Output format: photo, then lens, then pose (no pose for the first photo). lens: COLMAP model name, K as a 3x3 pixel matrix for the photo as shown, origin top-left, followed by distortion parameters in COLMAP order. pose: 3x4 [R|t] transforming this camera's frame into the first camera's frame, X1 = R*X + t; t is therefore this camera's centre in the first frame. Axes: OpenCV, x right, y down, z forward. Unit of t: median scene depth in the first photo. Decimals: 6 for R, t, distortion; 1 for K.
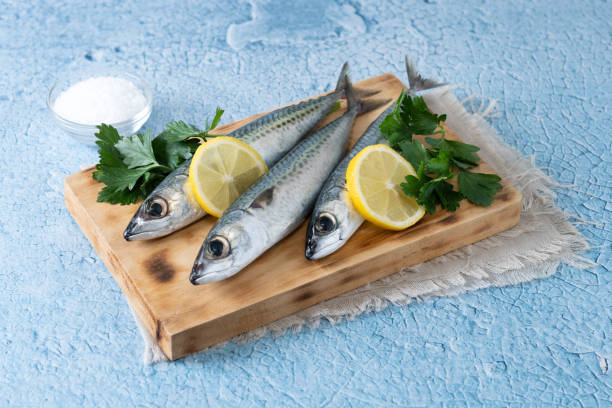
lens RADIAL K [[1621.3, 0, 306.0], [0, 1621.3, 204.0], [0, 0, 1]] dist [0.015141, -0.153246]
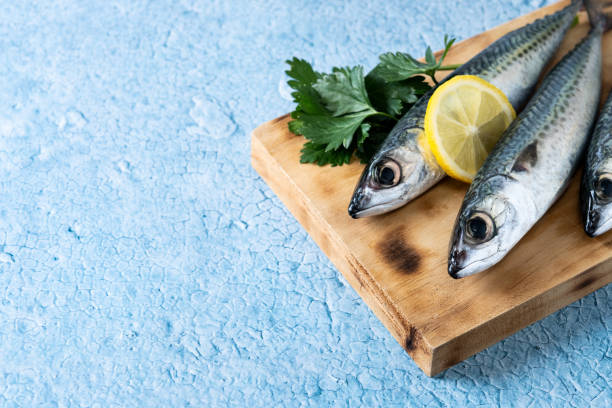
lens RADIAL K [[1621.3, 0, 306.0], [0, 1621.3, 204.0], [0, 0, 1]] dist [0.015141, -0.153246]
pose [[0.998970, -0.033148, 0.030972, -0.155869], [0.029510, 0.993346, 0.111322, -0.070805], [-0.034456, -0.110294, 0.993302, 0.227591]]
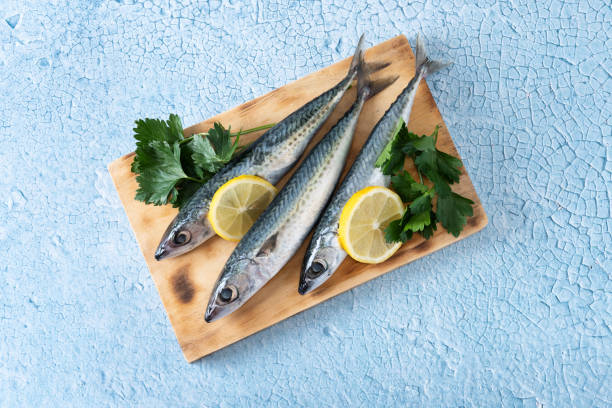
lens RADIAL K [[1621.3, 0, 306.0], [0, 1621.3, 204.0], [0, 0, 1]] dist [0.015141, -0.153246]
pose [[0.994740, 0.100051, -0.021974, 0.025482], [-0.057272, 0.721063, 0.690498, -0.865755], [0.084930, -0.685608, 0.723000, 0.141075]]
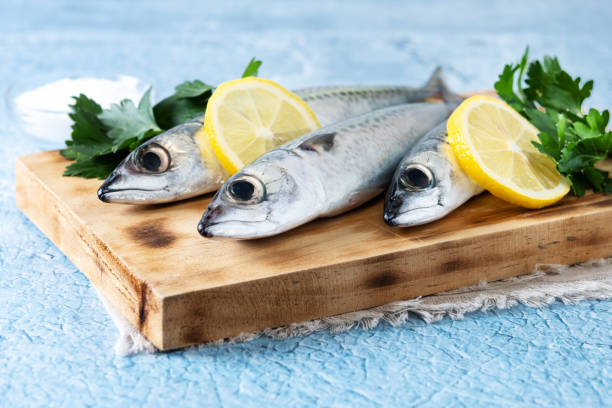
lens RADIAL K [[1729.8, 0, 331.6], [0, 1729.8, 204.0], [0, 0, 1]] dist [-0.035441, 0.488082]
pose [[0.999786, 0.011803, -0.016985, -0.009378], [-0.016724, 0.944516, -0.328039, 0.242401], [0.012171, 0.328253, 0.944511, 0.360813]]
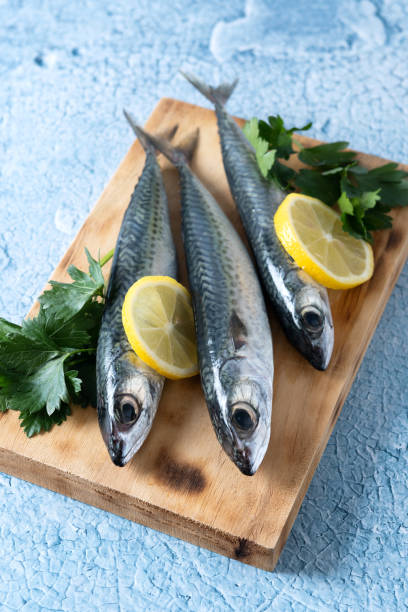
lens RADIAL K [[1621.3, 0, 204.0], [0, 1621.3, 306.0], [0, 0, 1]] dist [0.015141, -0.153246]
pose [[0.791922, -0.489622, 0.364870, -0.320106], [0.405657, 0.868470, 0.284959, -0.244756], [-0.456400, -0.077653, 0.886380, 0.305608]]
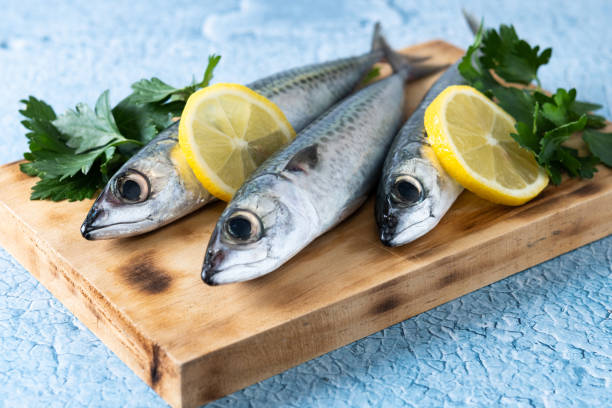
lens RADIAL K [[1621.3, 0, 306.0], [0, 1621.3, 204.0], [0, 0, 1]] dist [0.015141, -0.153246]
pose [[0.994008, -0.062173, 0.089909, -0.082067], [0.077640, 0.980541, -0.180311, 0.125375], [-0.076949, 0.186211, 0.979492, 0.390209]]
